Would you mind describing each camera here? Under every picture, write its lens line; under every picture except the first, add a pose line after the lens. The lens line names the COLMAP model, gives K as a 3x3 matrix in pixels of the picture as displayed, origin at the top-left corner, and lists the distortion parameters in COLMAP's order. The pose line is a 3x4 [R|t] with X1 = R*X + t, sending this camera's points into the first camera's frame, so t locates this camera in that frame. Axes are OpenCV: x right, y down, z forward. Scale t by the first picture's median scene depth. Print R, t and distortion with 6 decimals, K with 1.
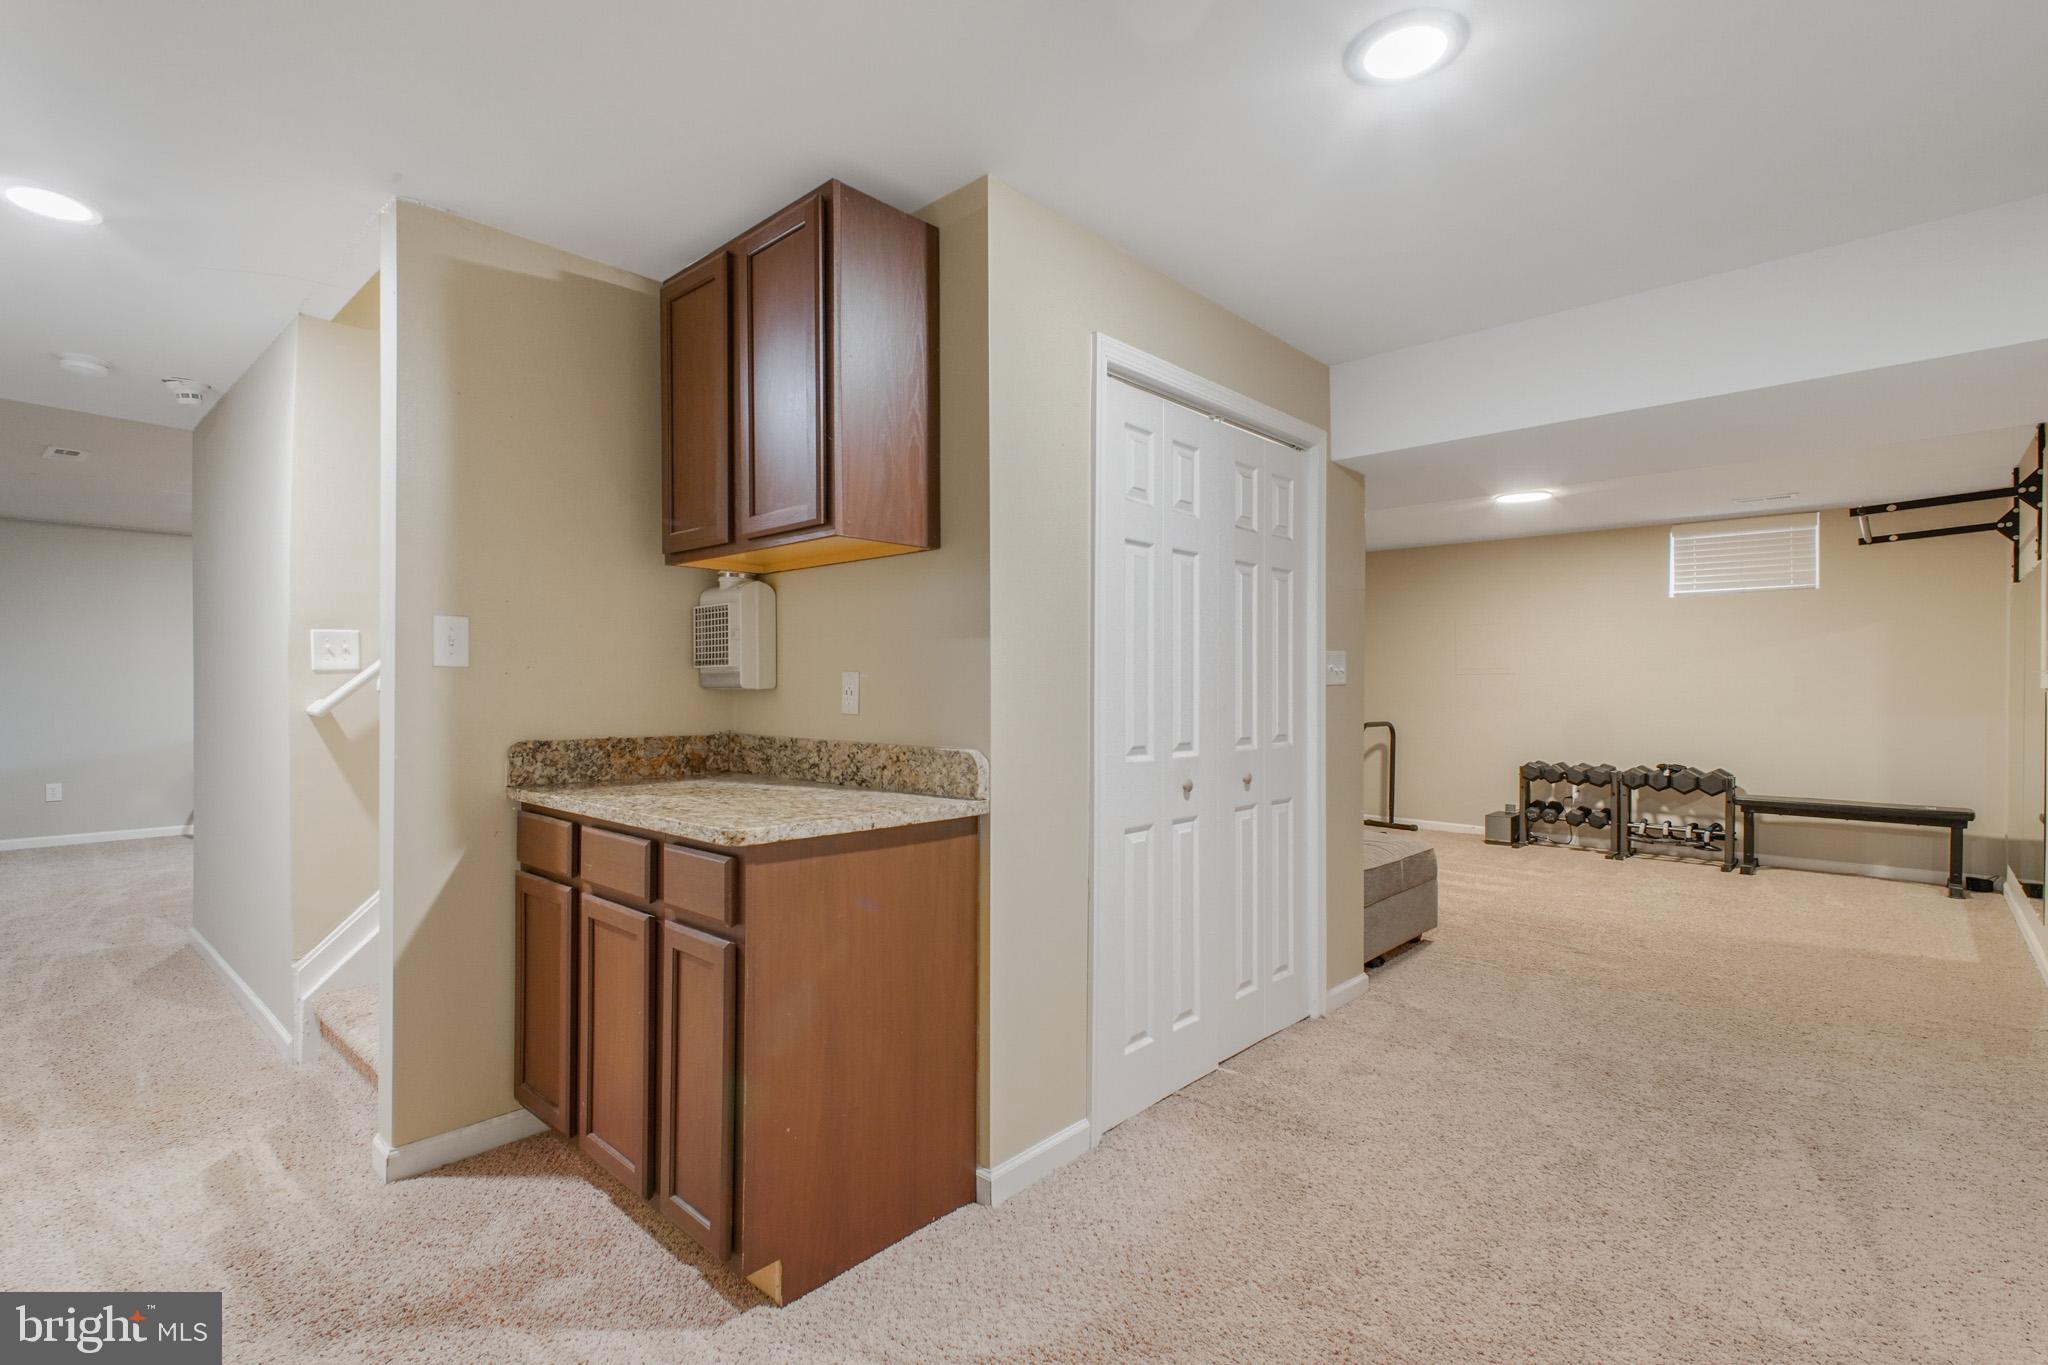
lens RADIAL K [[960.0, 0, 1034.7], [0, 960.0, 683.4], [0, 0, 1]] dist [-0.006034, -0.000865]
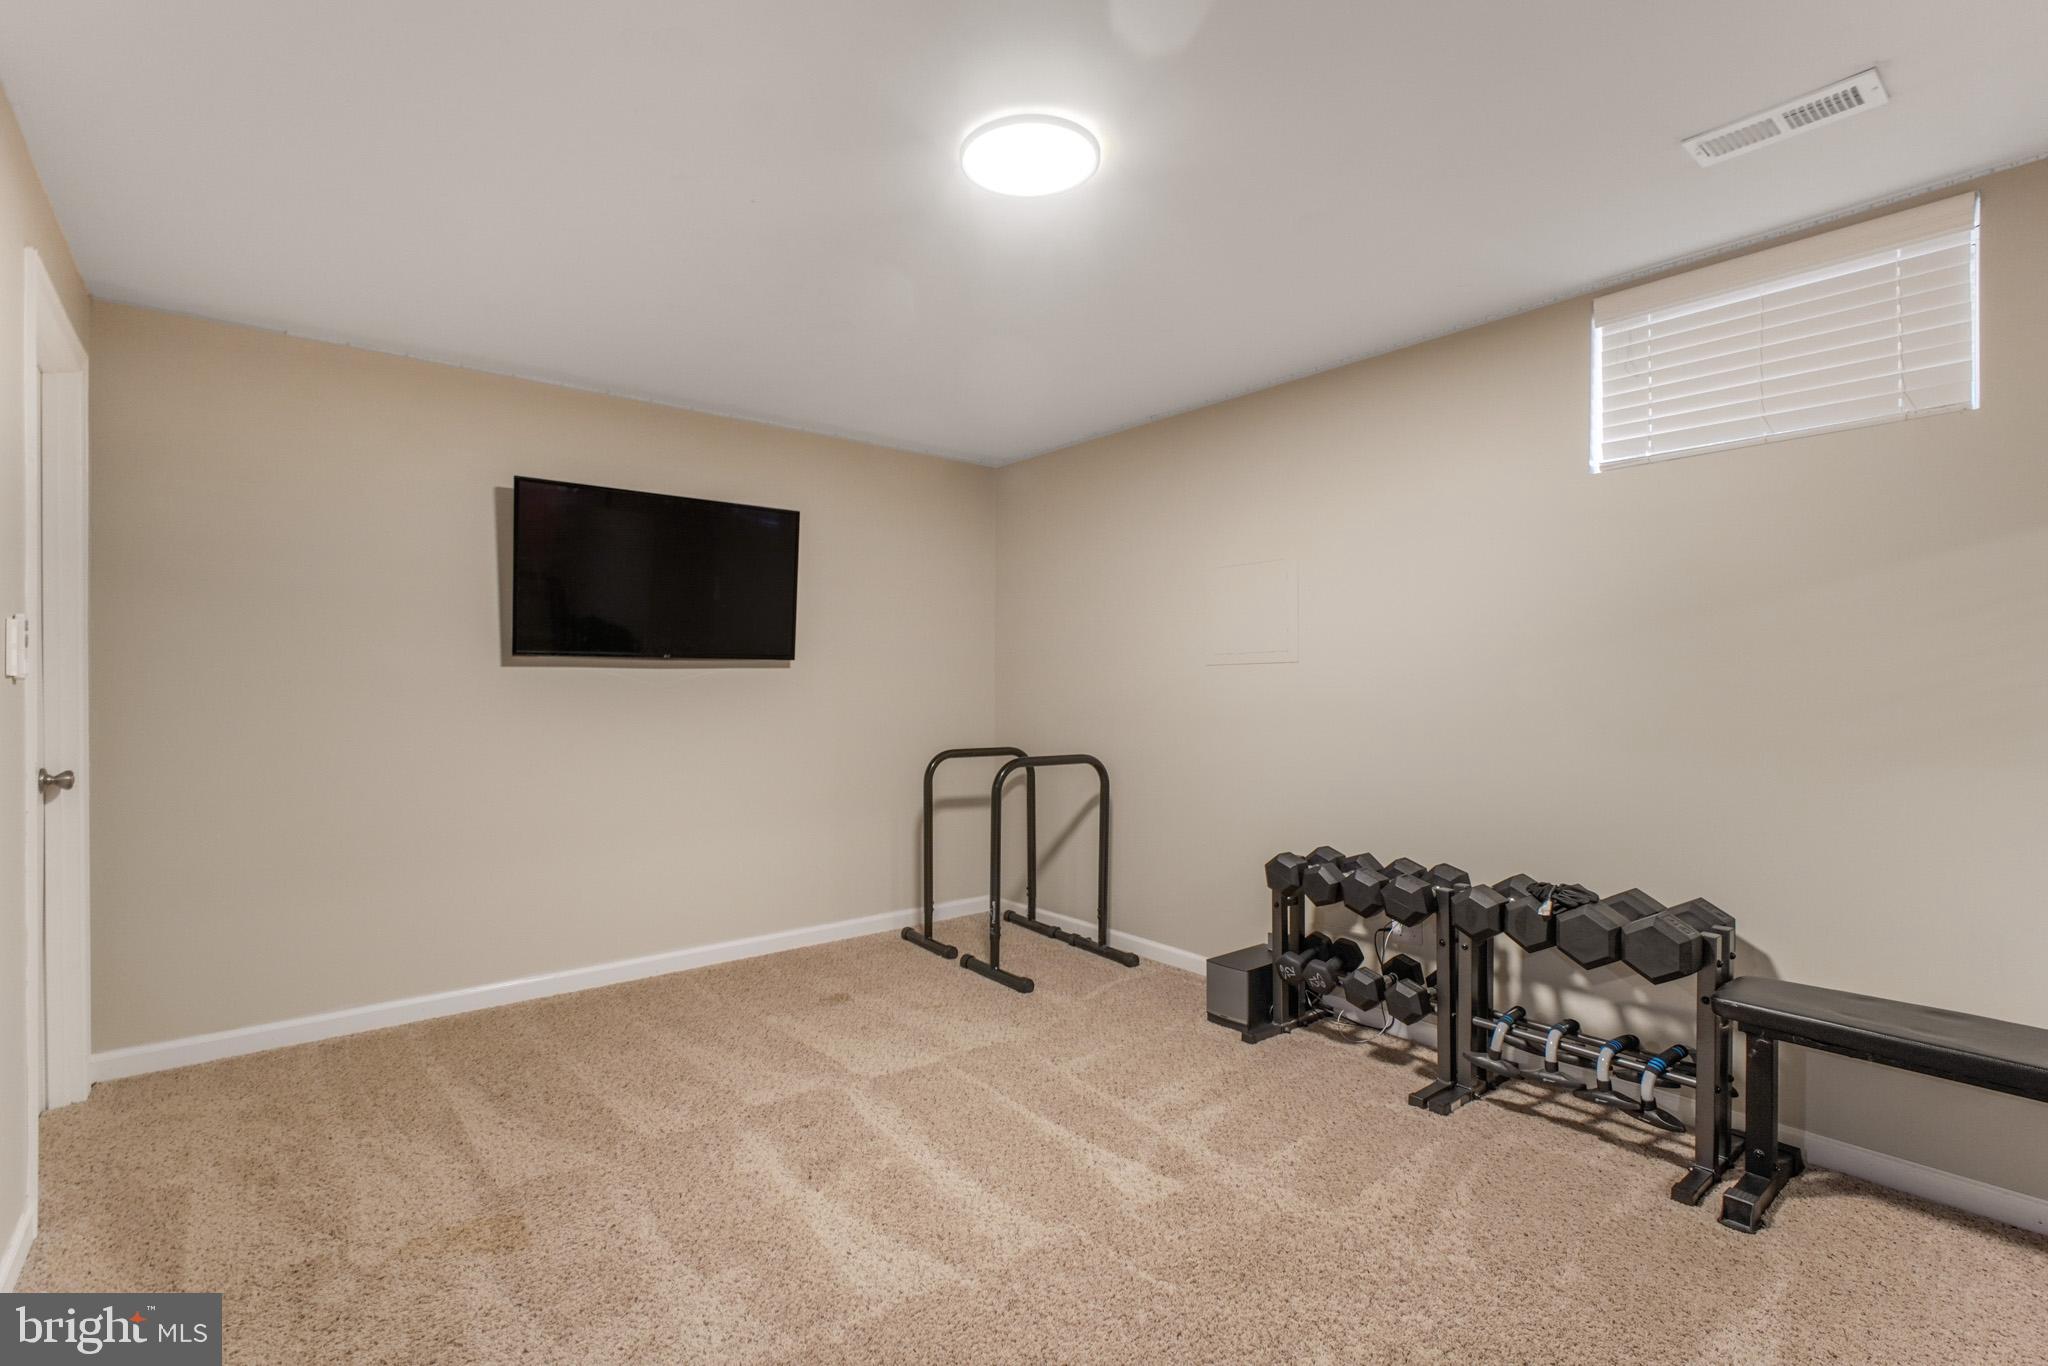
lens RADIAL K [[960.0, 0, 1013.8], [0, 960.0, 685.2], [0, 0, 1]] dist [-0.006034, -0.000865]
pose [[0.988476, -0.002760, -0.151352, 0.476200], [0.001787, 0.999977, -0.006560, 0.004850], [0.151367, 0.006214, 0.988458, 0.548263]]
